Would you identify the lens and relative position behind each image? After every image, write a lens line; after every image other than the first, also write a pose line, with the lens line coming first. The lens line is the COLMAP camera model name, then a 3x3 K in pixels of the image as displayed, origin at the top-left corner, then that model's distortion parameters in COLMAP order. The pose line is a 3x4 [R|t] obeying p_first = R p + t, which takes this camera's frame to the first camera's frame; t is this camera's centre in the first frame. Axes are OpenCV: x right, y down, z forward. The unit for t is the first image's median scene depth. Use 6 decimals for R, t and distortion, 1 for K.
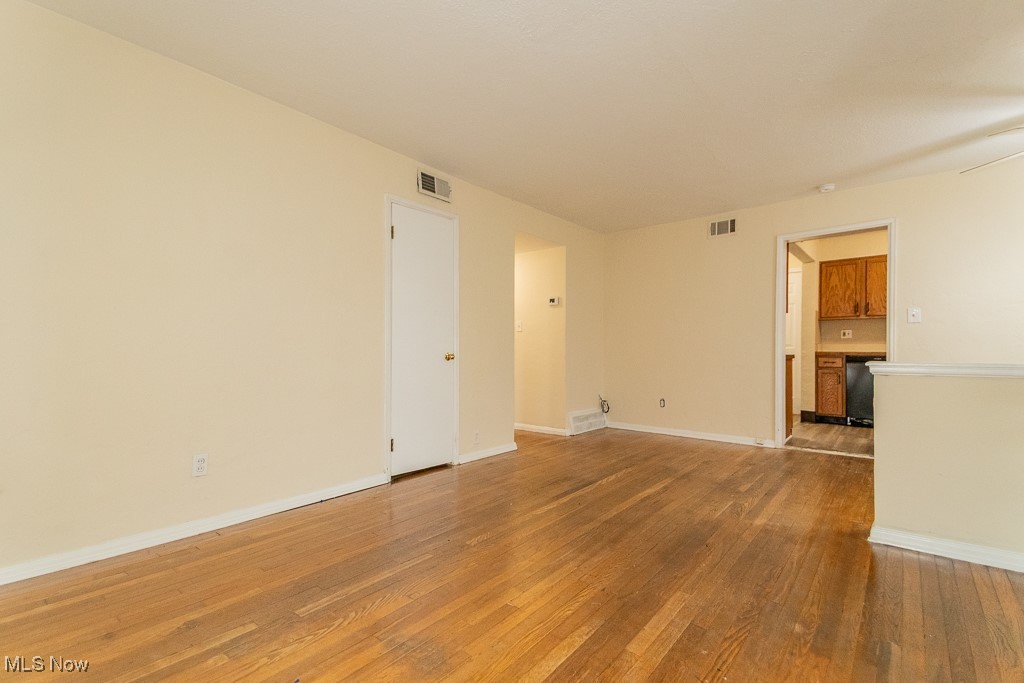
lens RADIAL K [[467.6, 0, 504.0], [0, 467.6, 352.2], [0, 0, 1]] dist [0.073693, -0.031446]
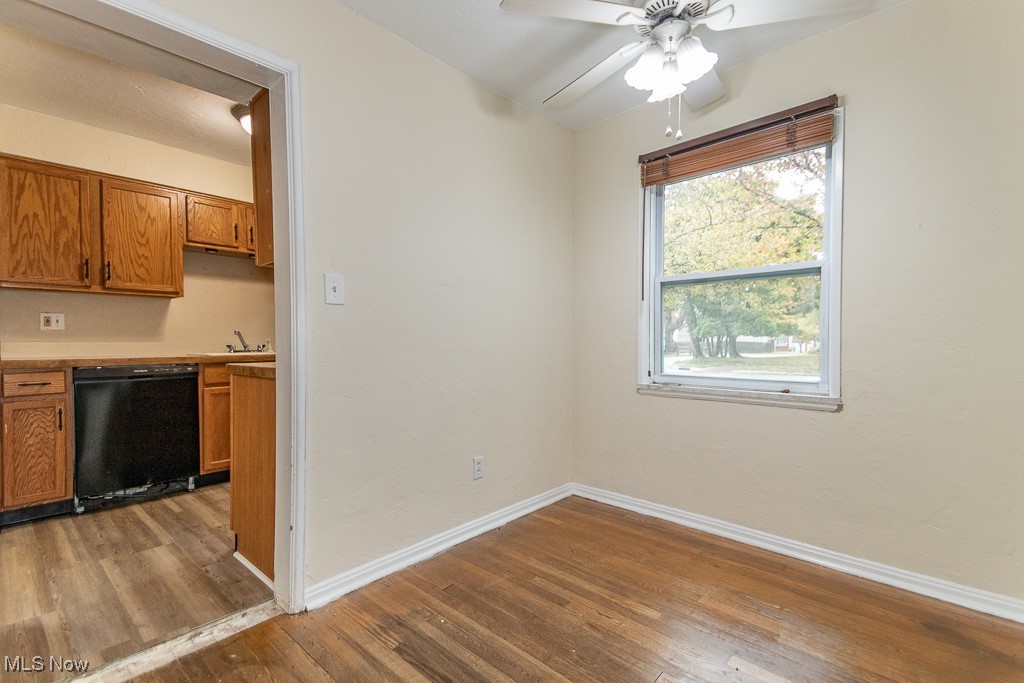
lens RADIAL K [[467.8, 0, 512.3], [0, 467.8, 346.8], [0, 0, 1]] dist [0.075973, -0.031845]
pose [[0.057345, -0.013321, 0.998266, 0.450555], [0.007837, 0.999886, 0.012893, -0.027401], [-0.998324, 0.007084, 0.057442, 0.941745]]
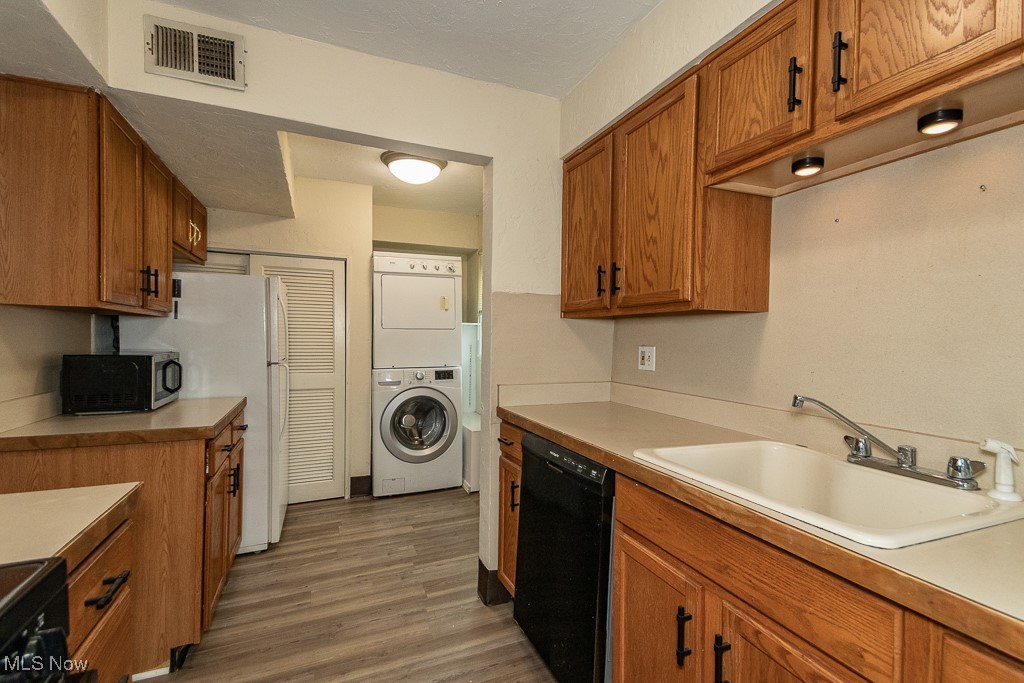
lens RADIAL K [[466.6, 0, 506.1], [0, 466.6, 349.4], [0, 0, 1]] dist [0.074019, -0.030751]
pose [[0.886171, 0.021697, -0.462850, 1.460368], [-0.012817, 0.999669, 0.022322, -0.094704], [0.463181, -0.013848, 0.886156, 1.219710]]
